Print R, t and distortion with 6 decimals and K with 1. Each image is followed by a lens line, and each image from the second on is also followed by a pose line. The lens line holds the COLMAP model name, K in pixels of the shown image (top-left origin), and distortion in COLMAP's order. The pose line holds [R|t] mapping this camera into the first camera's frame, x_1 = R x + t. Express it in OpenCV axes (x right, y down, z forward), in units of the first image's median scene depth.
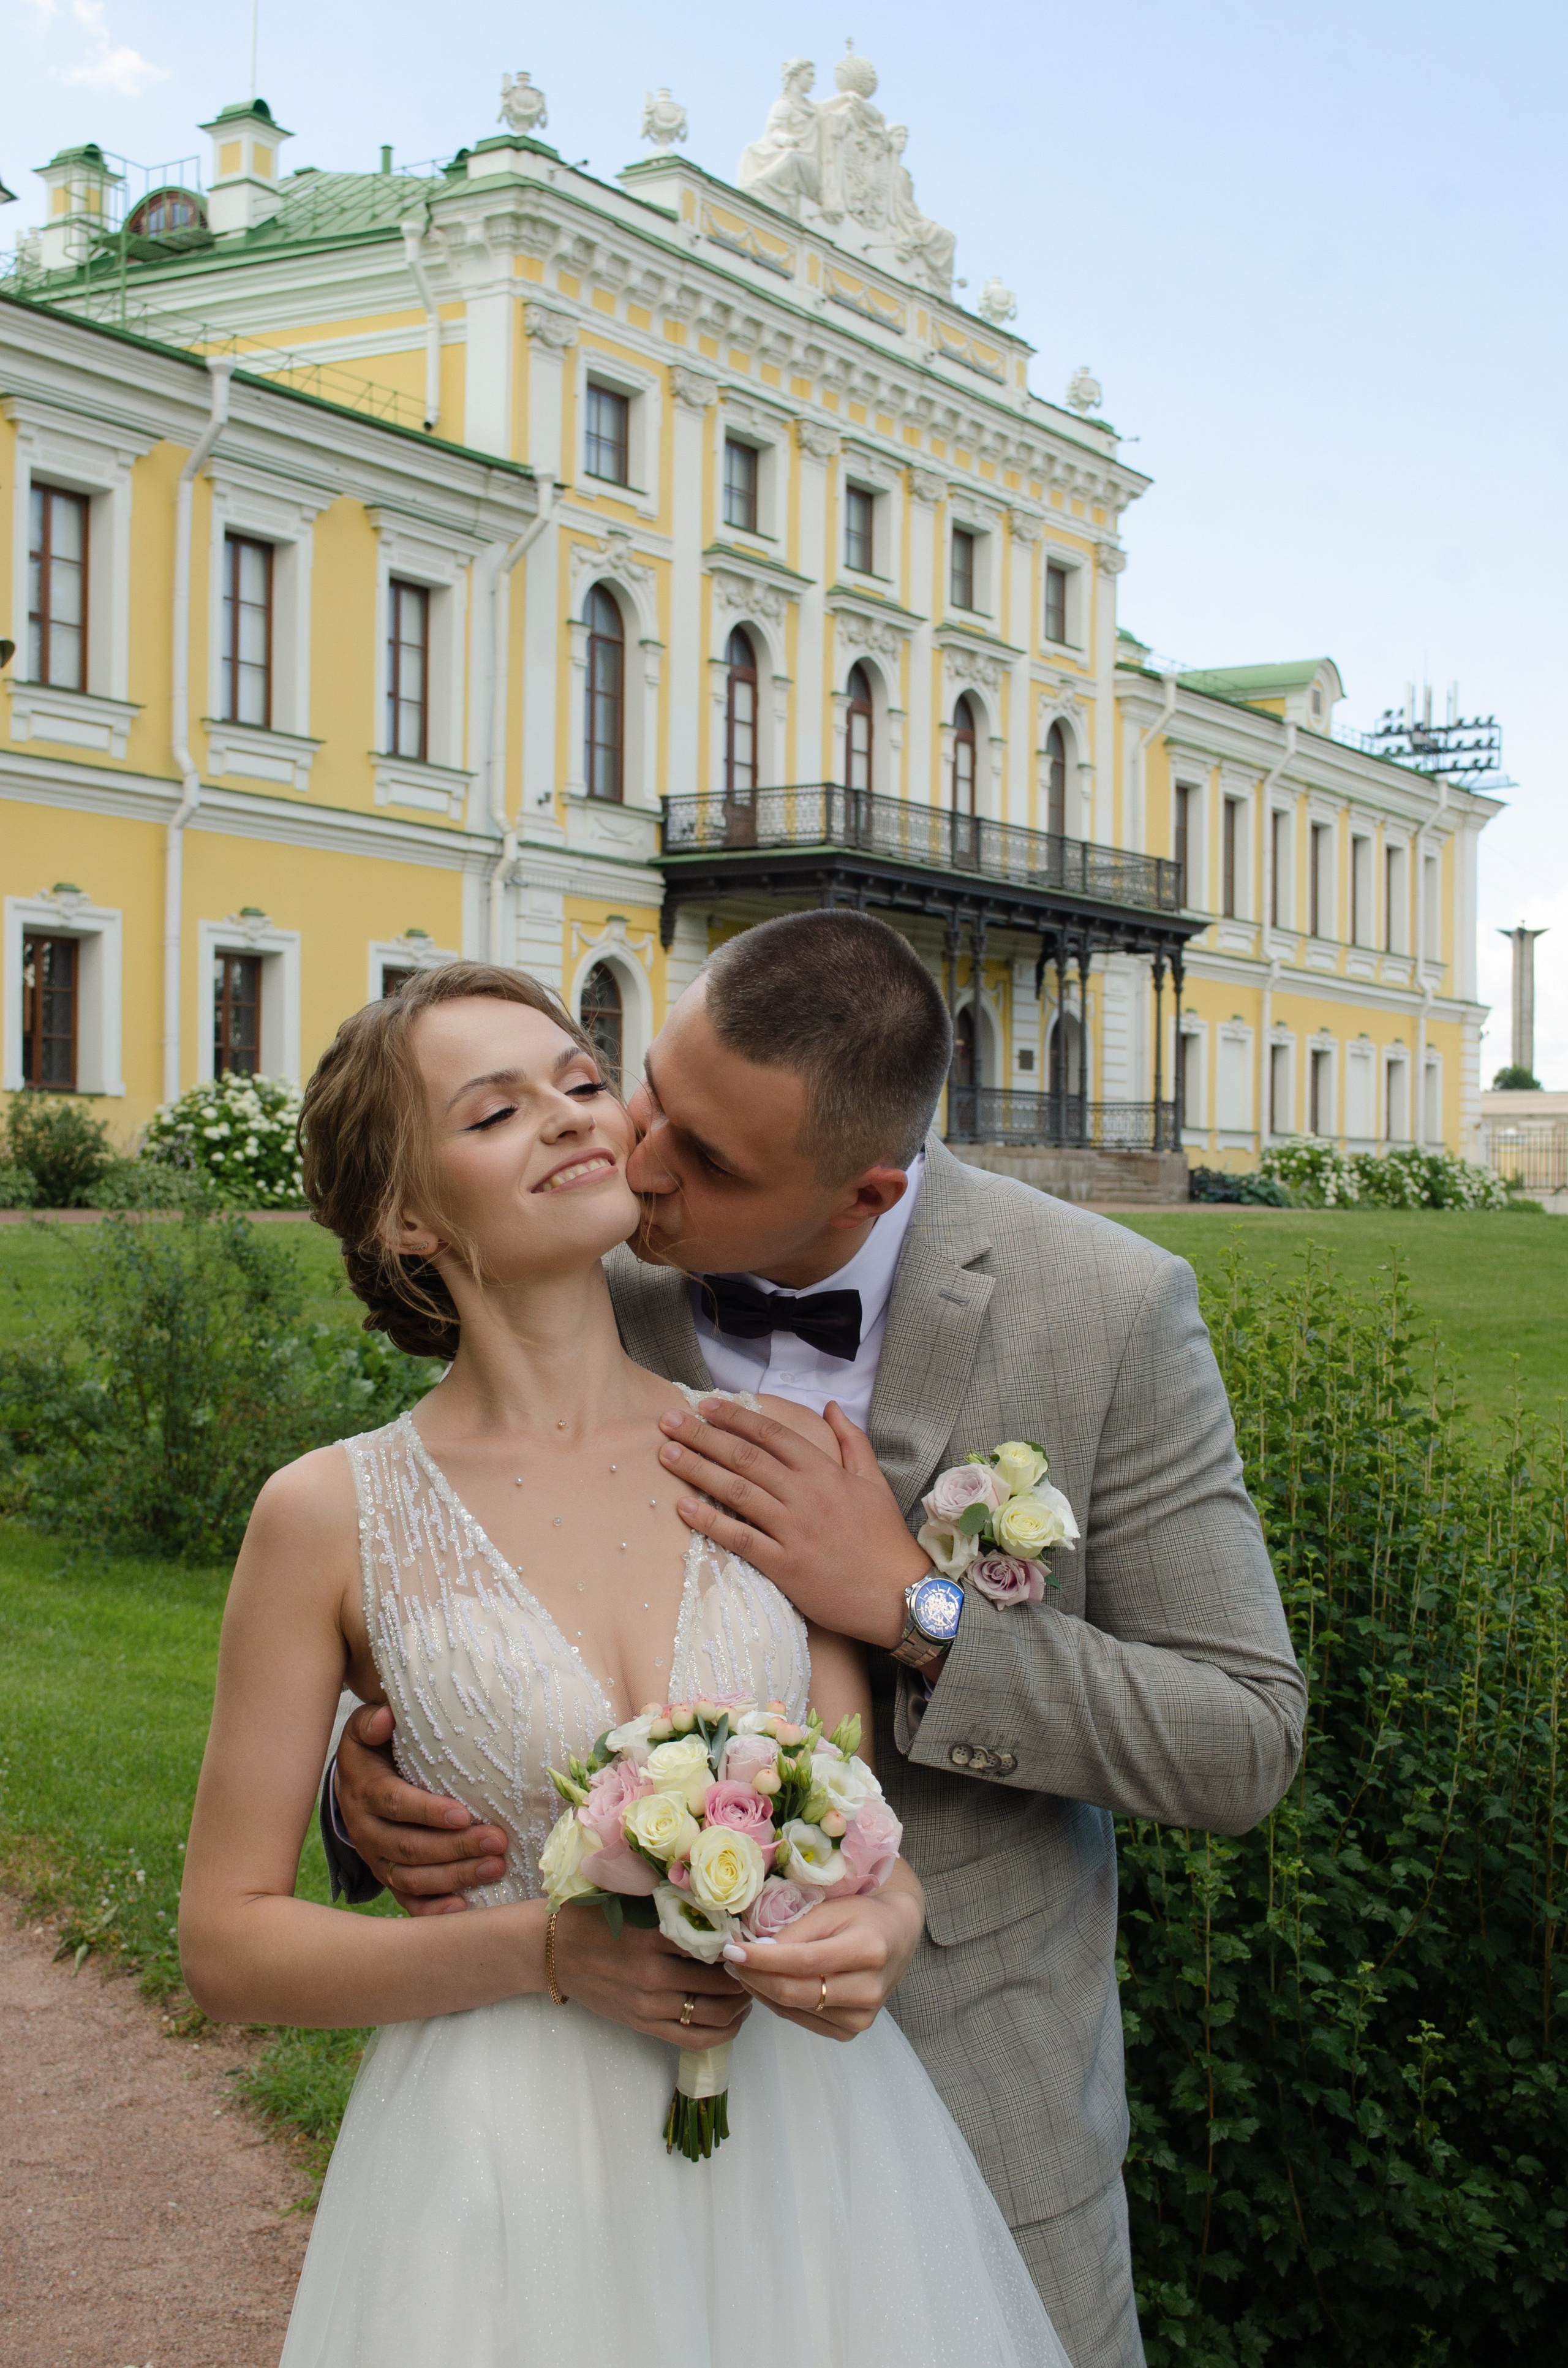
lens RADIAL K [[2967.1, 0, 745.7], [0, 2967.1, 1156.3], [0, 0, 1]] dist [-0.010464, 0.000000]
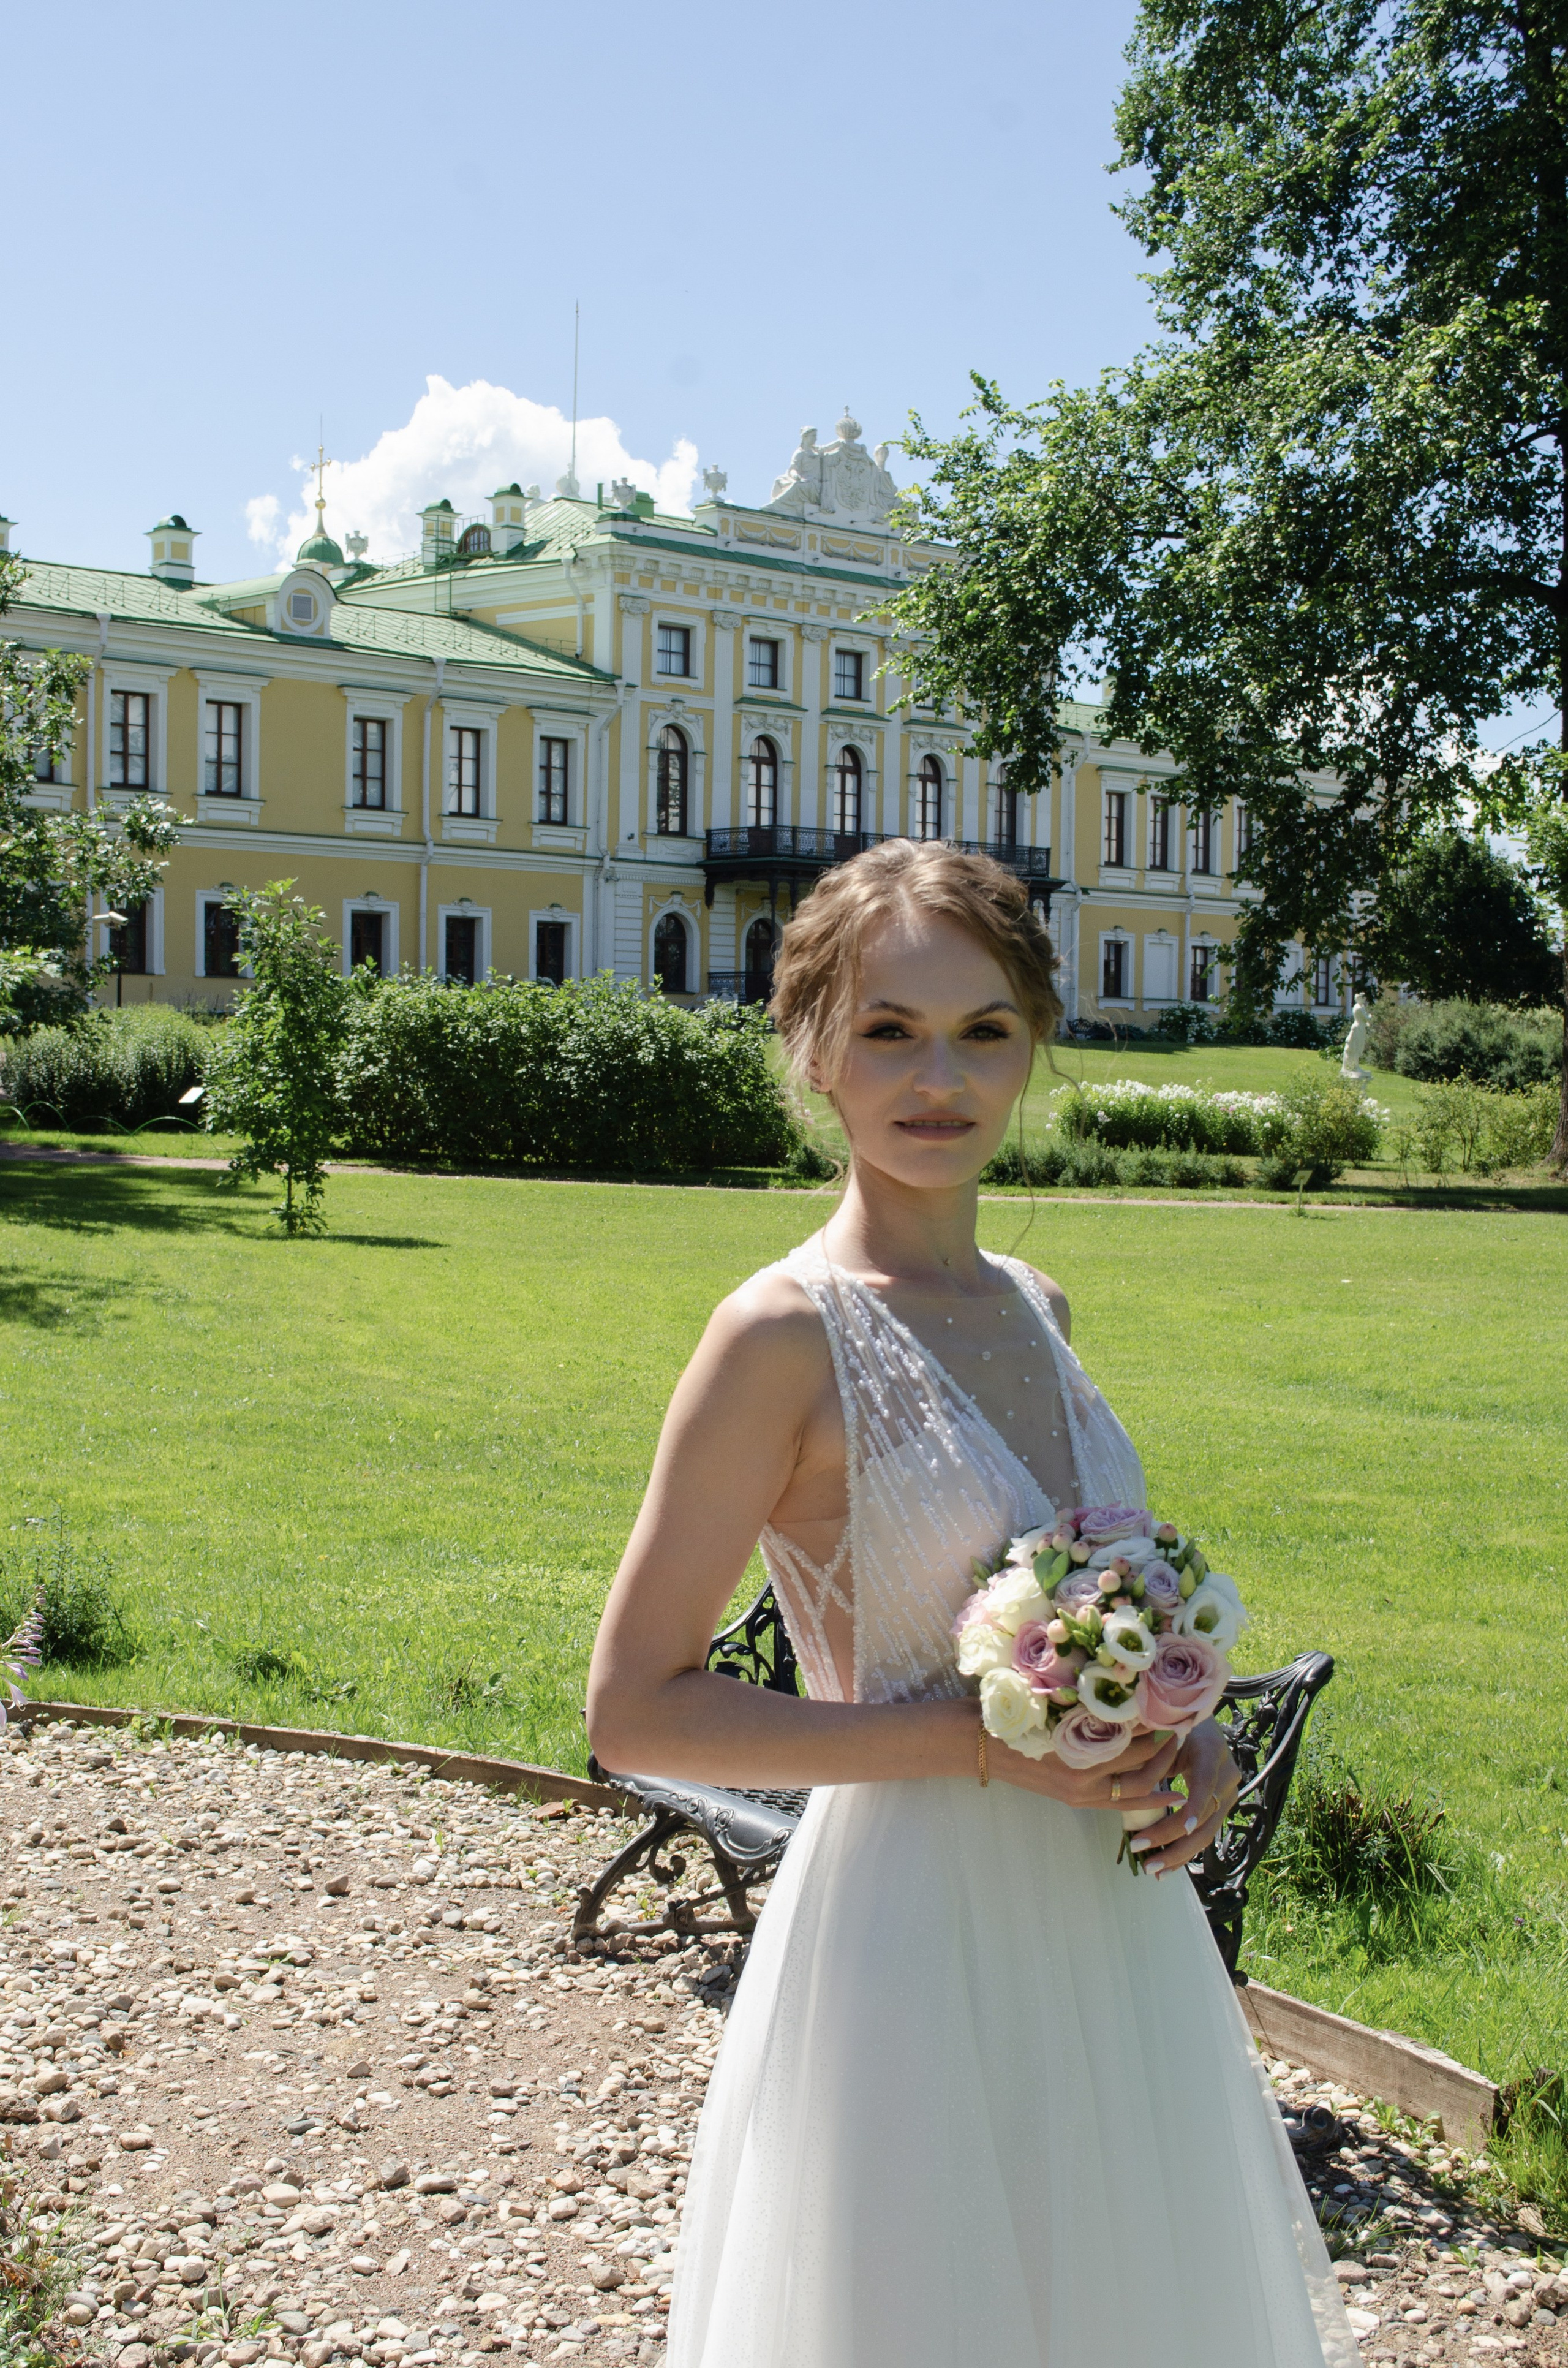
lens RADIAL K [[2967.1, 0, 765.4], [0, 2967.1, 1173.4], [0, 0, 1]] dist [-0.010464, 0.000000]
pose [[0.965311, 0.013034, -0.260778, 0.516068], [-0.000377, 0.998822, 0.048526, 0.011579], [0.261104, -0.046745, 0.964178, -0.888657]]
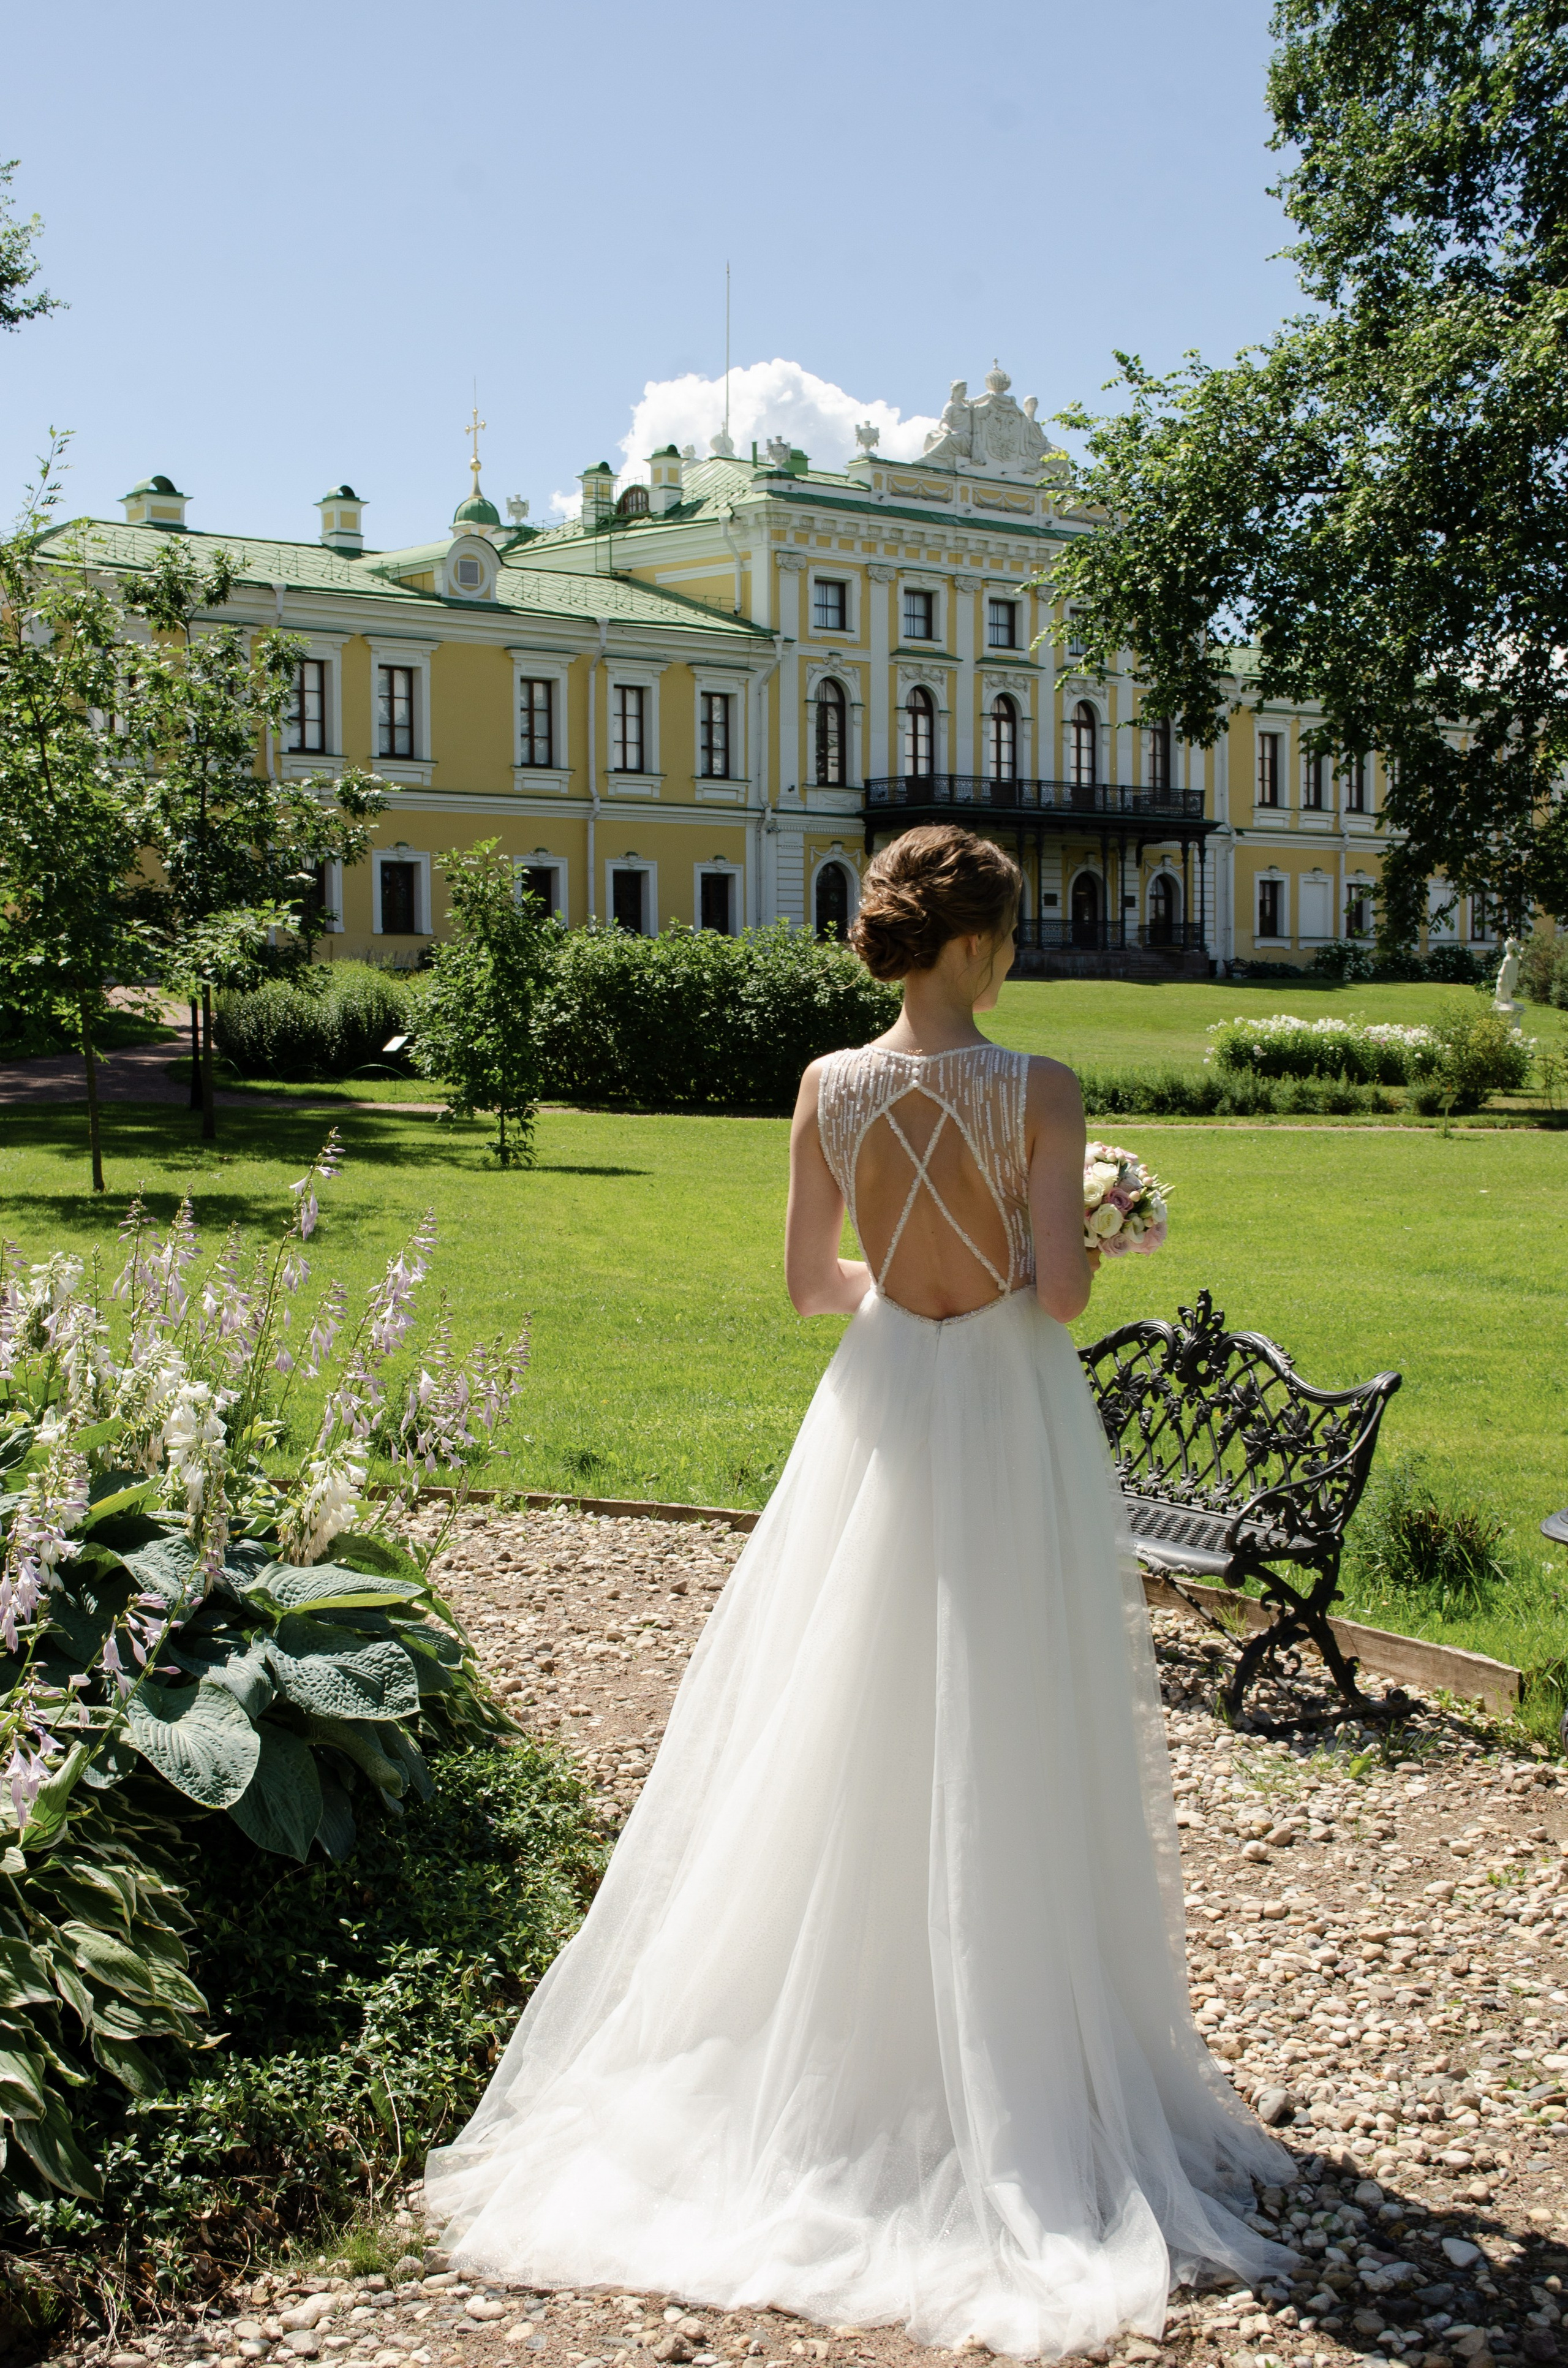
lens RADIAL K [[2967.1, 0, 777.3], [0, 2967.1, 1184.2], [0, 0, 1]] dist [-0.010464, 0.000000]
pose [[0.951475, 0.002827, -0.307712, 0.524263], [0.019252, 0.997452, 0.068695, 0.013166], [0.307122, -0.071286, 0.948997, -0.933867]]
